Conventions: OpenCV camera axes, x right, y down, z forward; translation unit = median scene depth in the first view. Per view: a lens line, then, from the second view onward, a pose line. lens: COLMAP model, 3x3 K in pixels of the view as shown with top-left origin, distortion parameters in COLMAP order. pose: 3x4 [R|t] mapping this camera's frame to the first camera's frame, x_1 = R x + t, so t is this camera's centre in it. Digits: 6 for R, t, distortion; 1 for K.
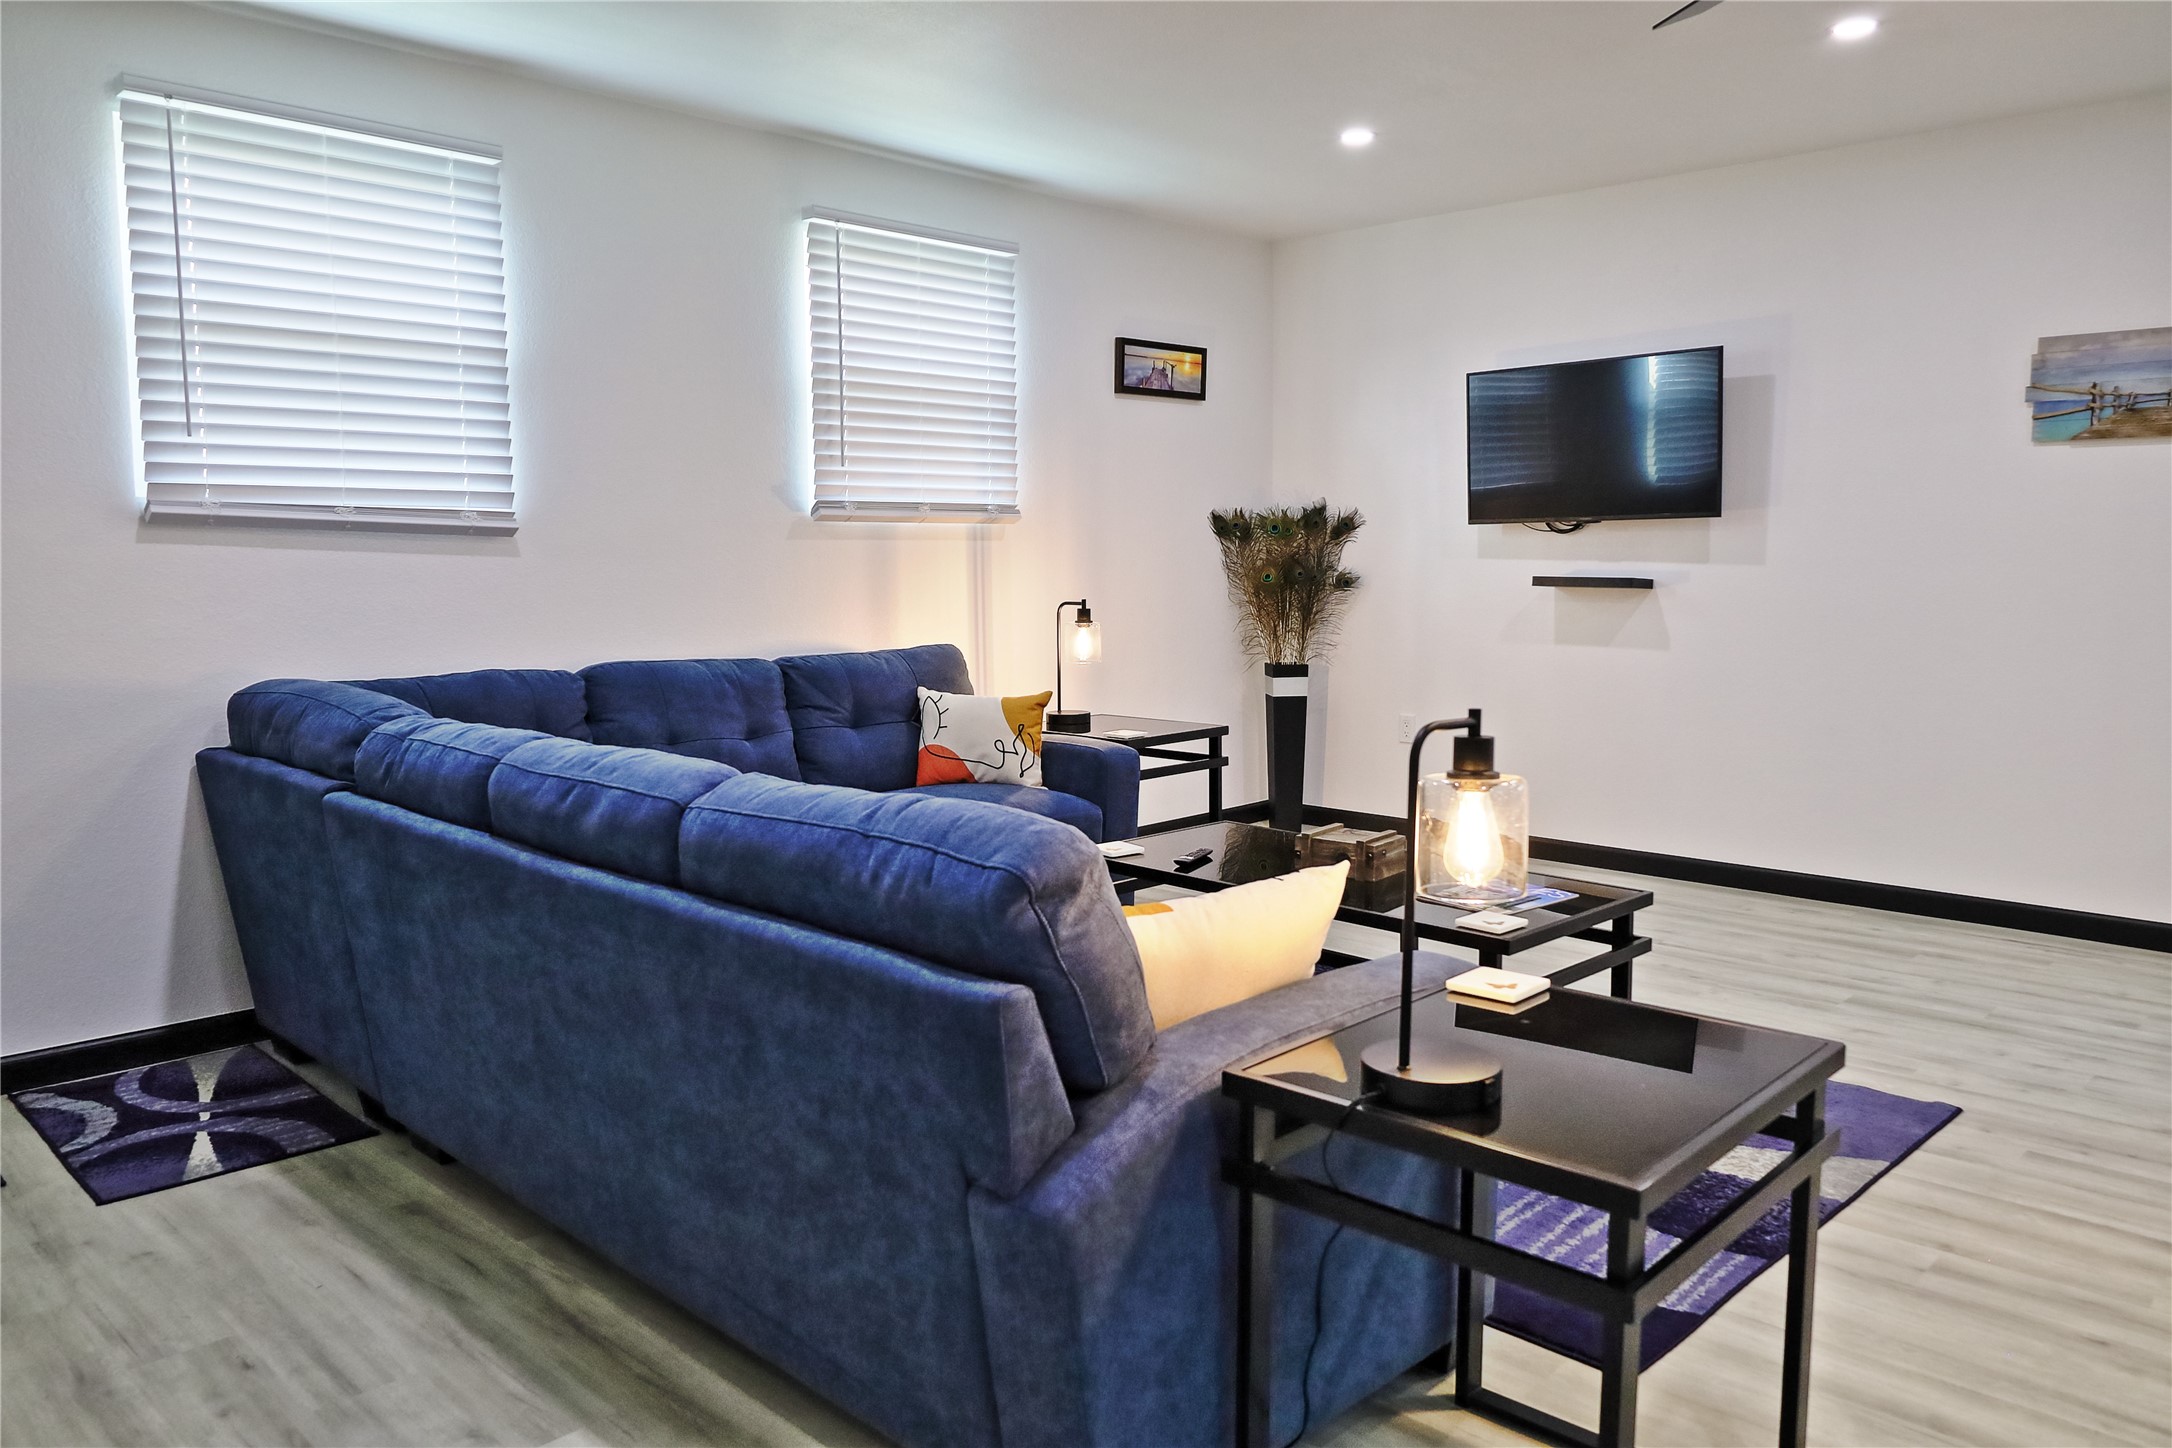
lens RADIAL K [[1553.6, 0, 1082.2], [0, 1553.6, 725.8], [0, 0, 1]] dist [-0.008396, -0.001969]
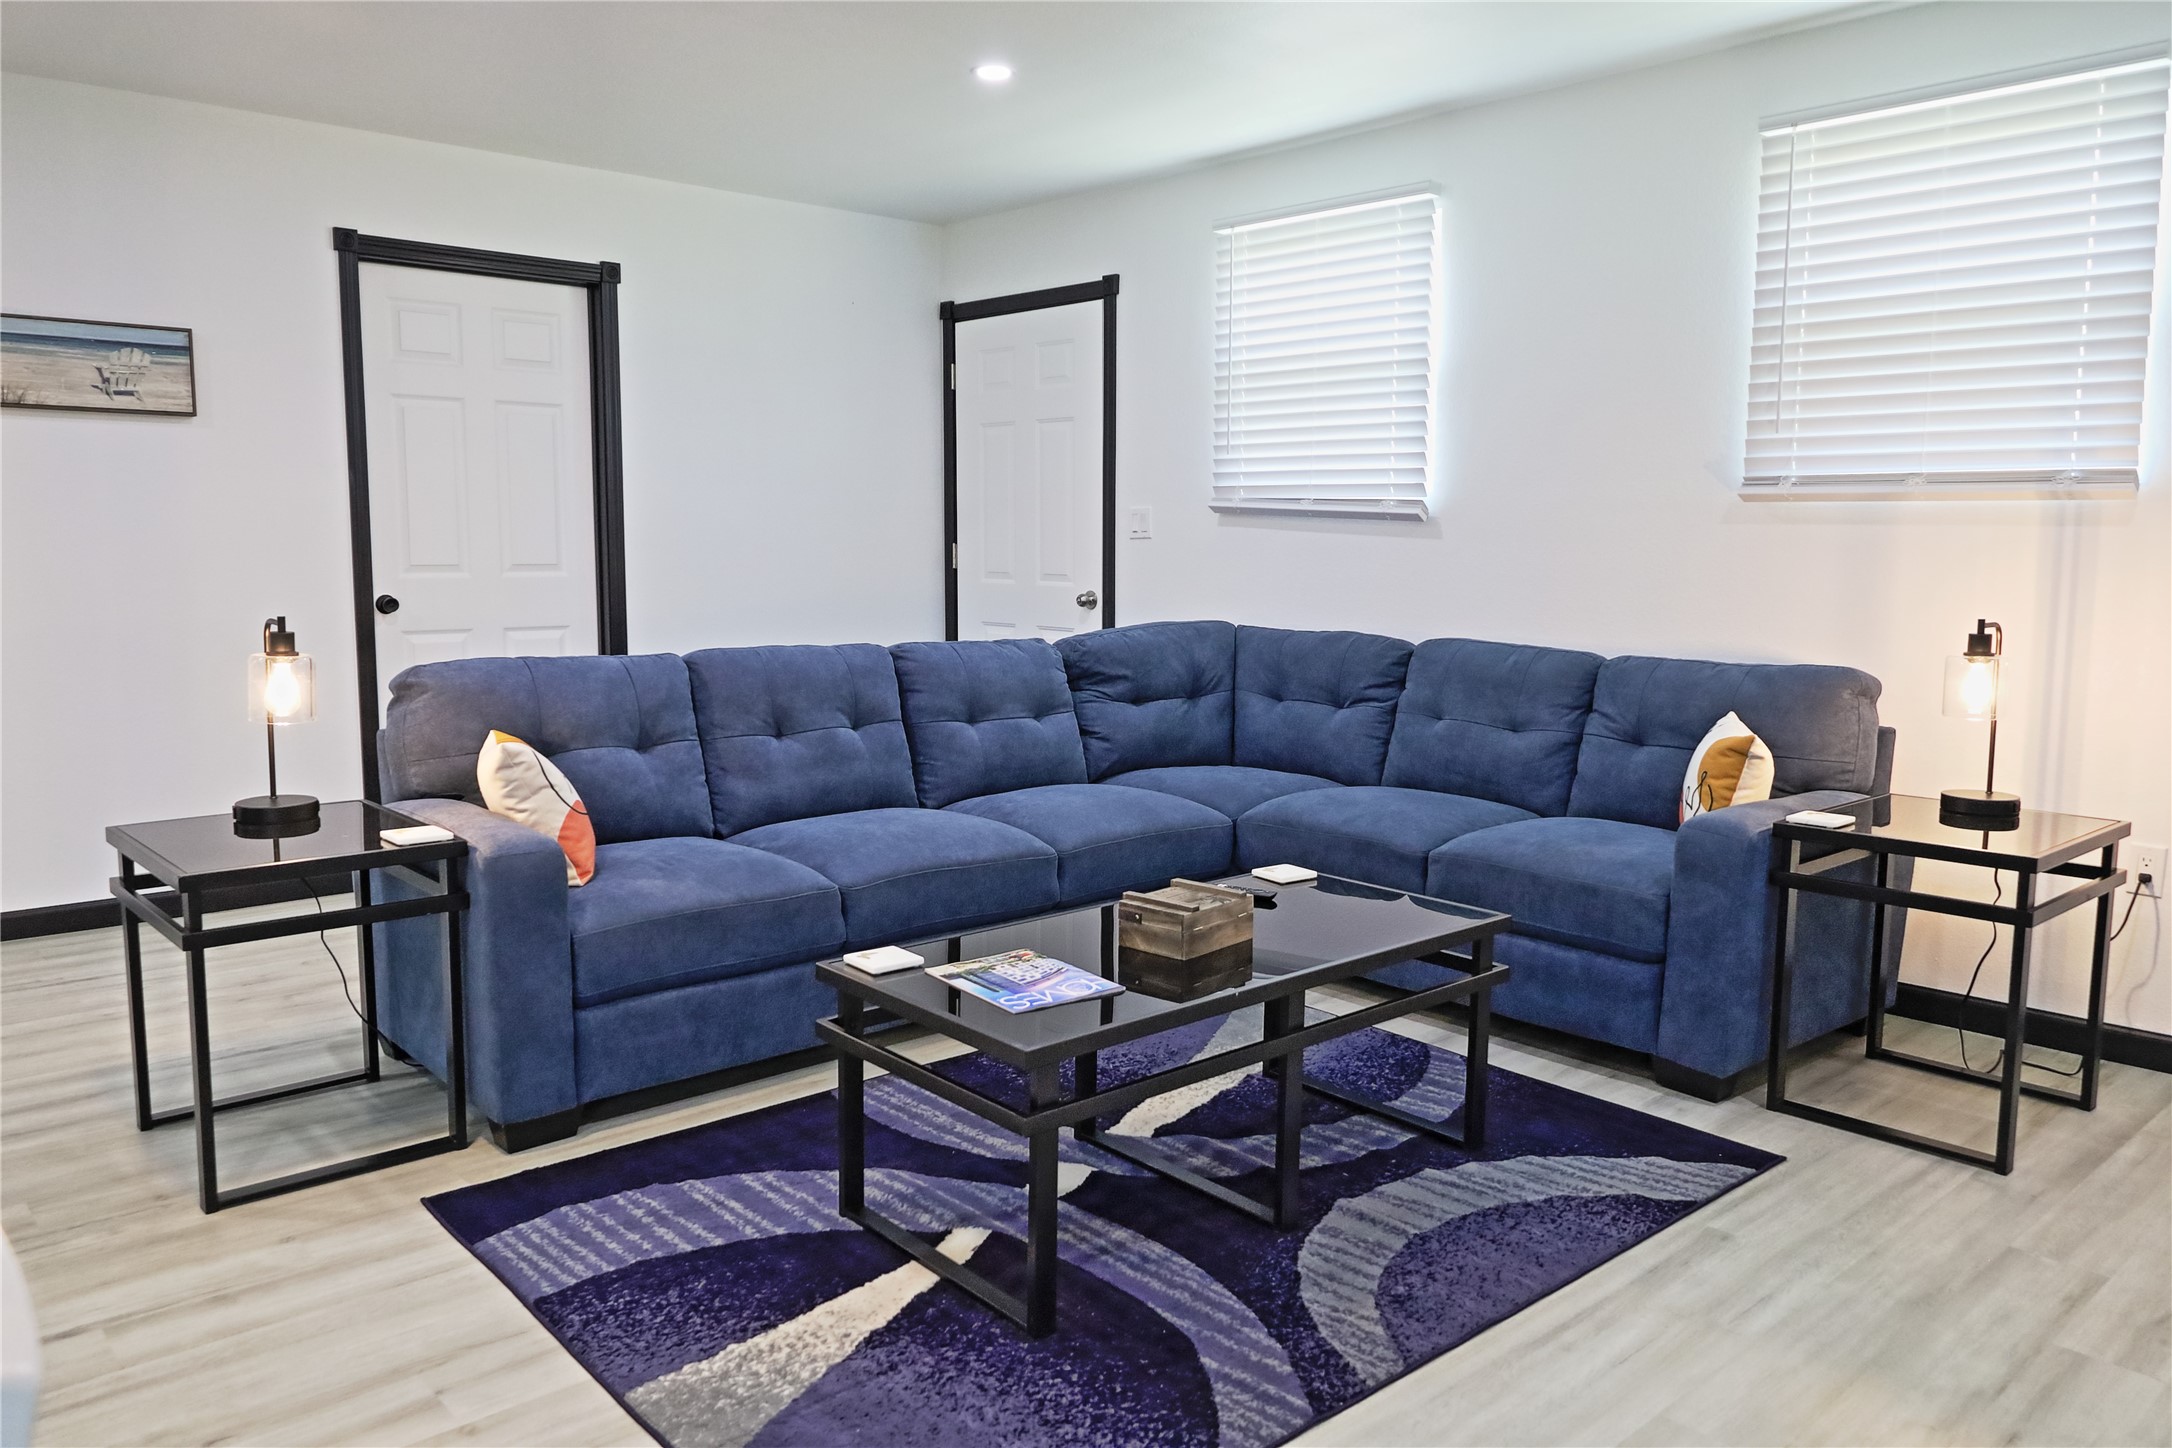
lens RADIAL K [[1553.6, 0, 1082.2], [0, 1553.6, 725.8], [0, 0, 1]] dist [-0.008396, -0.001969]
pose [[-0.074297, 0.127021, -0.989114, 0.720613], [-0.120505, 0.983443, 0.135344, -0.087732], [0.989929, 0.129249, -0.057760, 0.747074]]
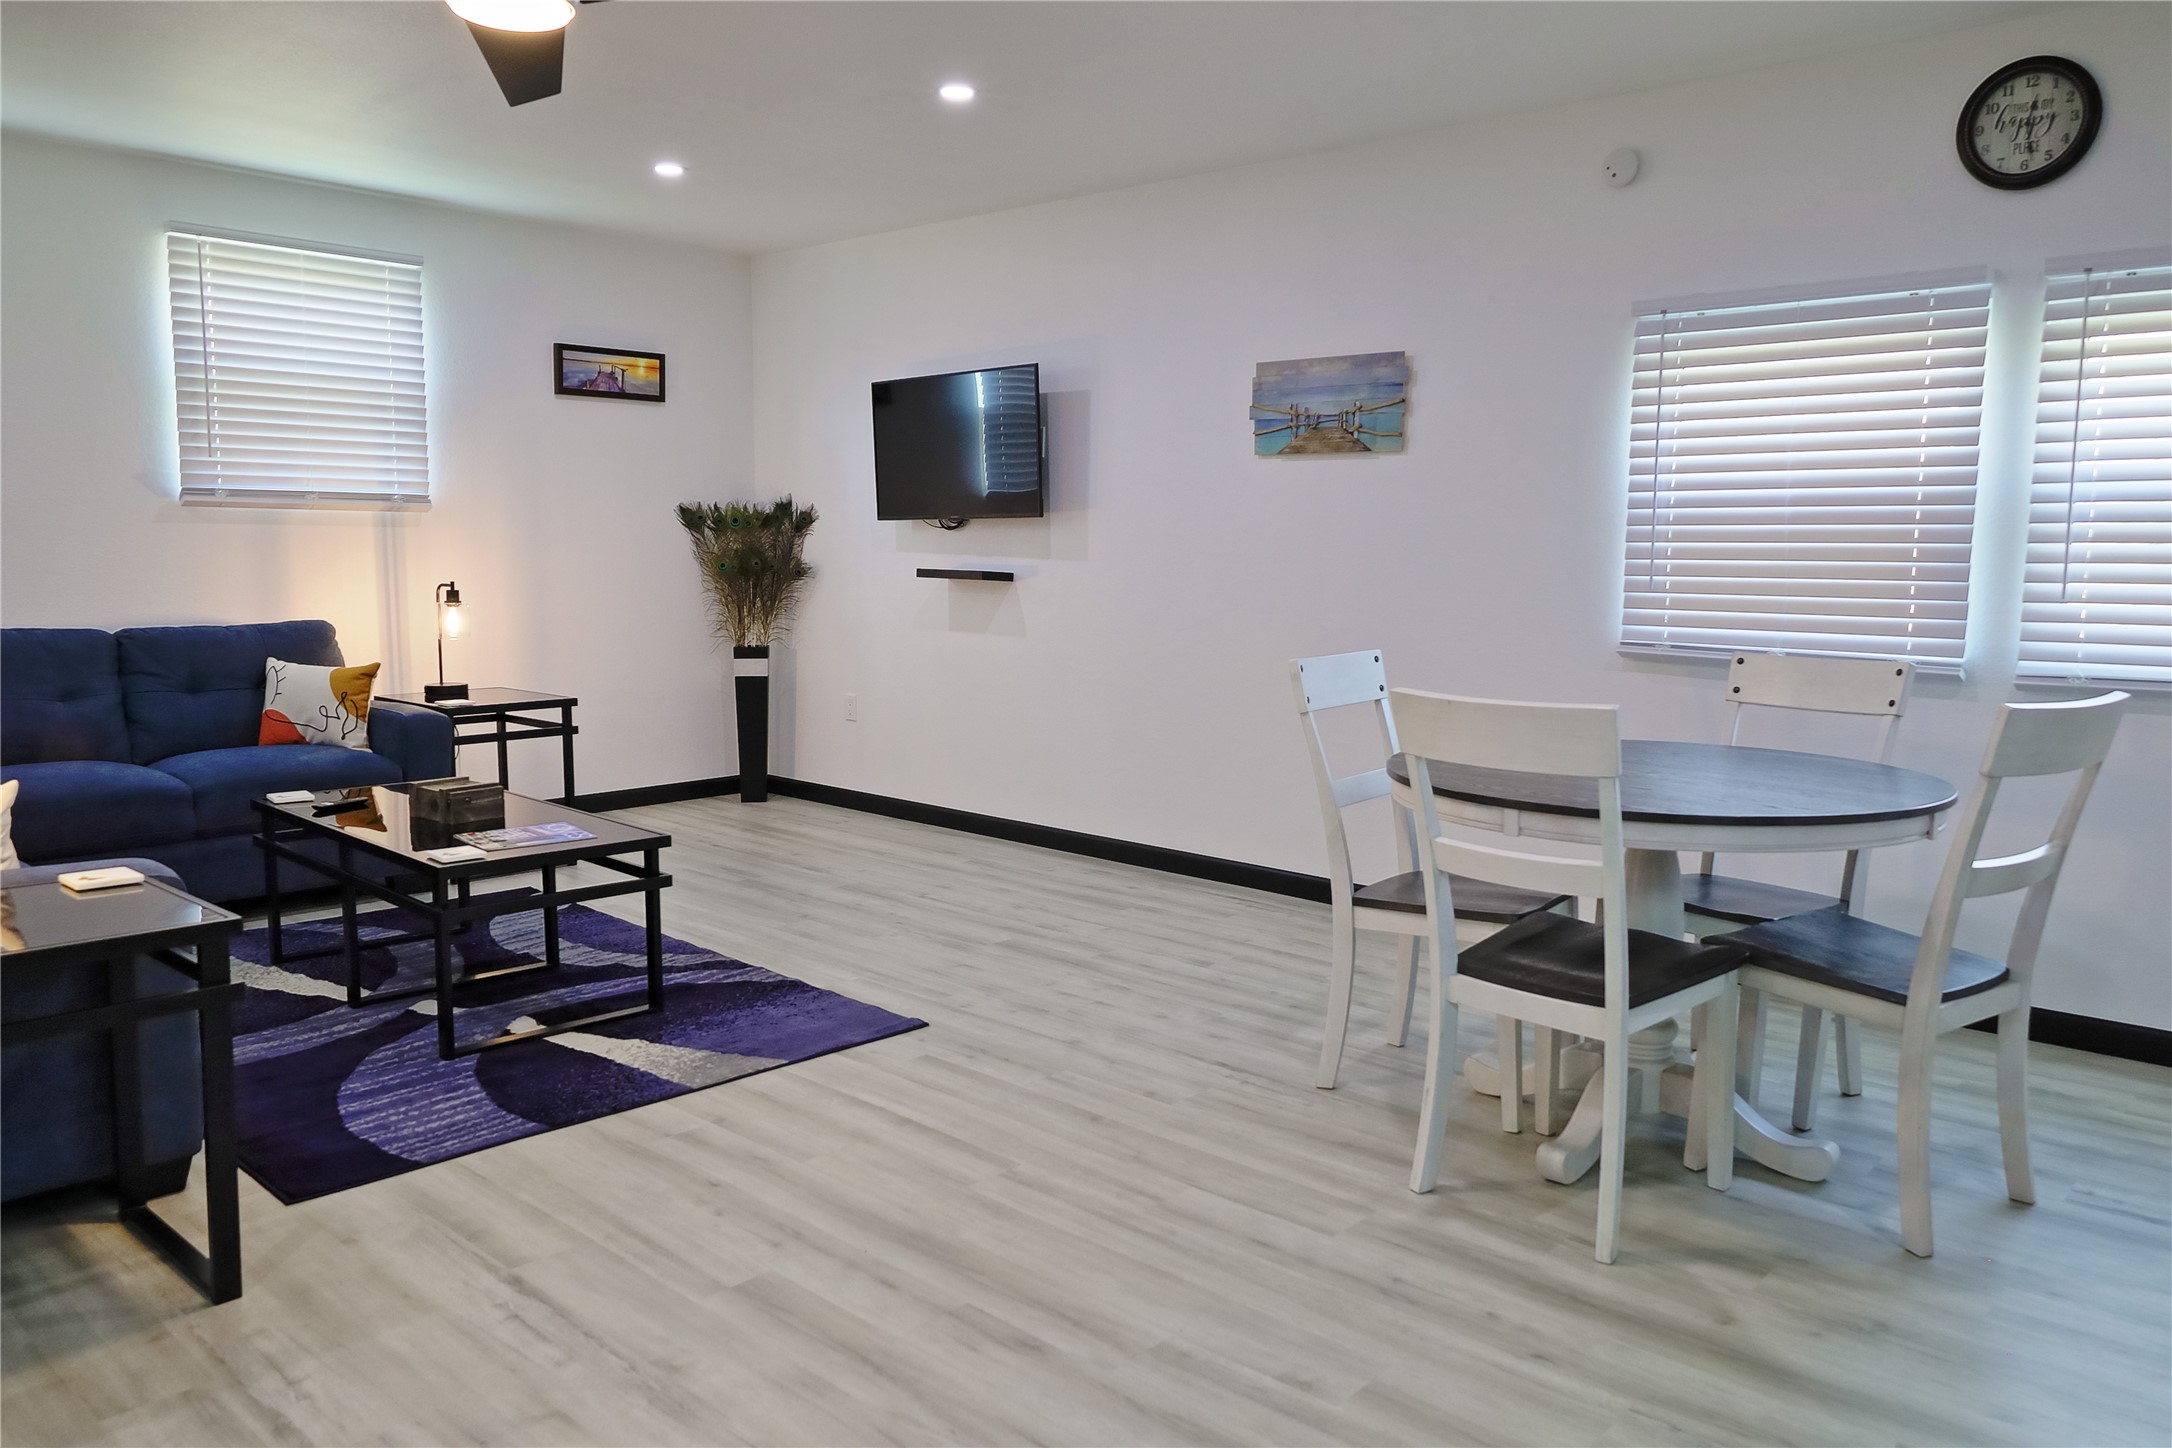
lens RADIAL K [[1556.0, 0, 1086.0], [0, 1556.0, 724.0], [0, 0, 1]] dist [-0.005016, -0.000336]
pose [[0.999446, 0.014762, 0.029835, 0.460477], [-0.014849, 0.999886, 0.002712, 0.011012], [-0.029792, -0.003153, 0.999551, -0.128995]]
